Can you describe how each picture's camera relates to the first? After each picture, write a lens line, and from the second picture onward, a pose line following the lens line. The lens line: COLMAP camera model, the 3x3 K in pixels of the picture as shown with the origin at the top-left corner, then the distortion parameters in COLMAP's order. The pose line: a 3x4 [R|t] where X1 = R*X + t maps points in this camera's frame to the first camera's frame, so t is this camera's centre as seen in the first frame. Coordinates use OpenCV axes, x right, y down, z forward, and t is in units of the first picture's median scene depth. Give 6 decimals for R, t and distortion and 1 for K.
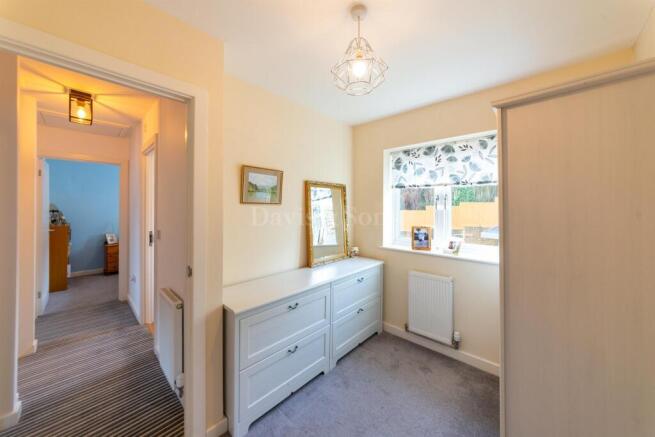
lens RADIAL K [[231.9, 0, 330.7], [0, 231.9, 205.2], [0, 0, 1]] dist [-0.000402, 0.001038]
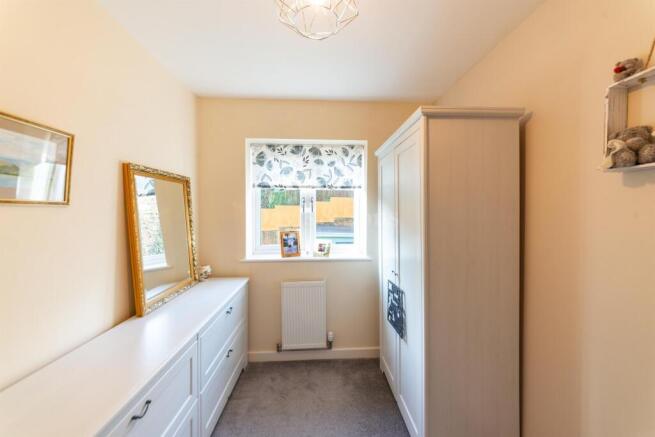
lens RADIAL K [[231.9, 0, 330.0], [0, 231.9, 212.6], [0, 0, 1]] dist [-0.000402, 0.001038]
pose [[0.701673, -0.011852, 0.712401, -0.158014], [-0.002396, 0.999817, 0.018993, 0.001033], [-0.712495, -0.015033, 0.701516, 0.260293]]
